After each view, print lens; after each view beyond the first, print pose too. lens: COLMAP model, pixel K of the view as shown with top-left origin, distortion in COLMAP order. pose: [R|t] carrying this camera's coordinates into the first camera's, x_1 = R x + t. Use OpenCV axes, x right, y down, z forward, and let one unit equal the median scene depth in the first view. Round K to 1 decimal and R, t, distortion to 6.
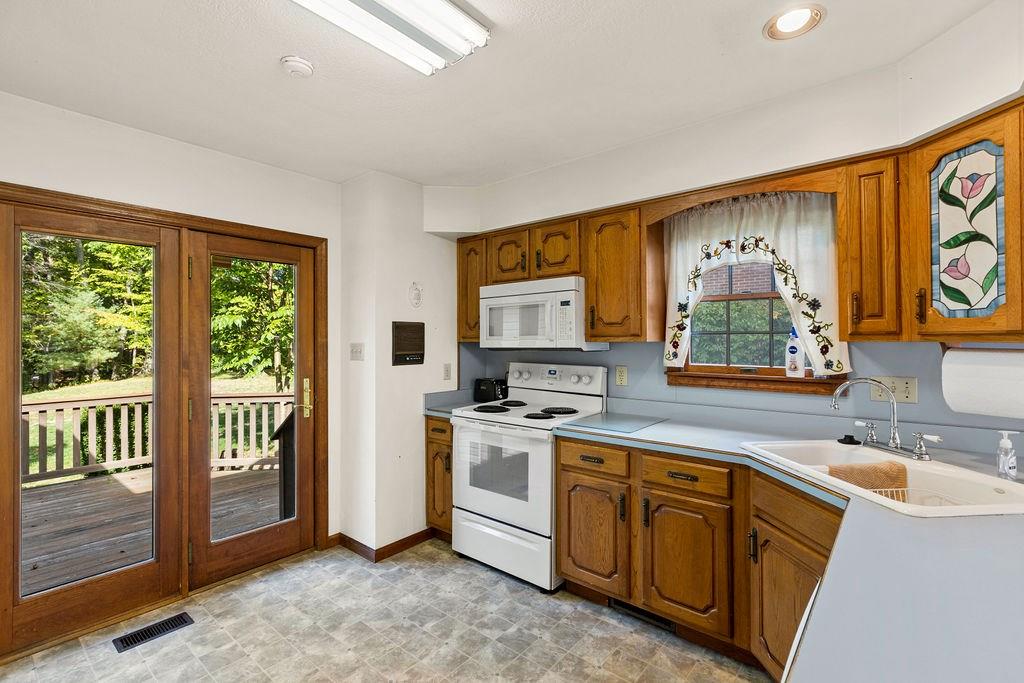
lens RADIAL K [[467.9, 0, 517.2], [0, 467.9, 340.6], [0, 0, 1]] dist [0.009732, -0.000989]
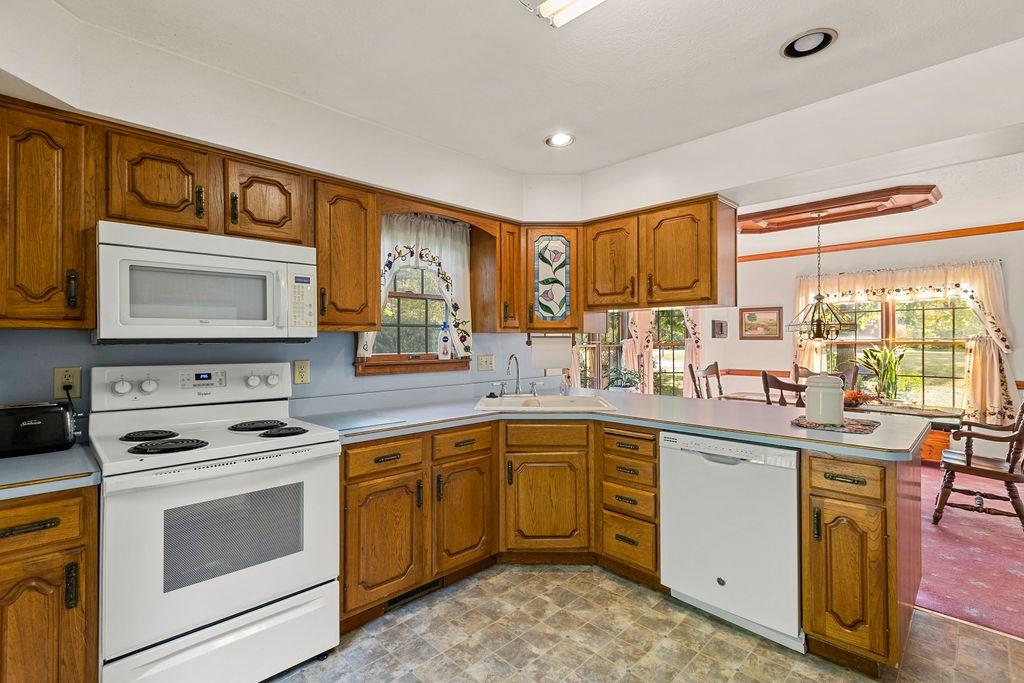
lens RADIAL K [[467.9, 0, 519.1], [0, 467.9, 338.5], [0, 0, 1]] dist [0.009732, -0.000989]
pose [[0.098702, 0.007425, 0.995089, -0.752932], [0.008464, 0.999930, -0.008301, 0.031404], [-0.995081, 0.009242, 0.098632, 0.675466]]
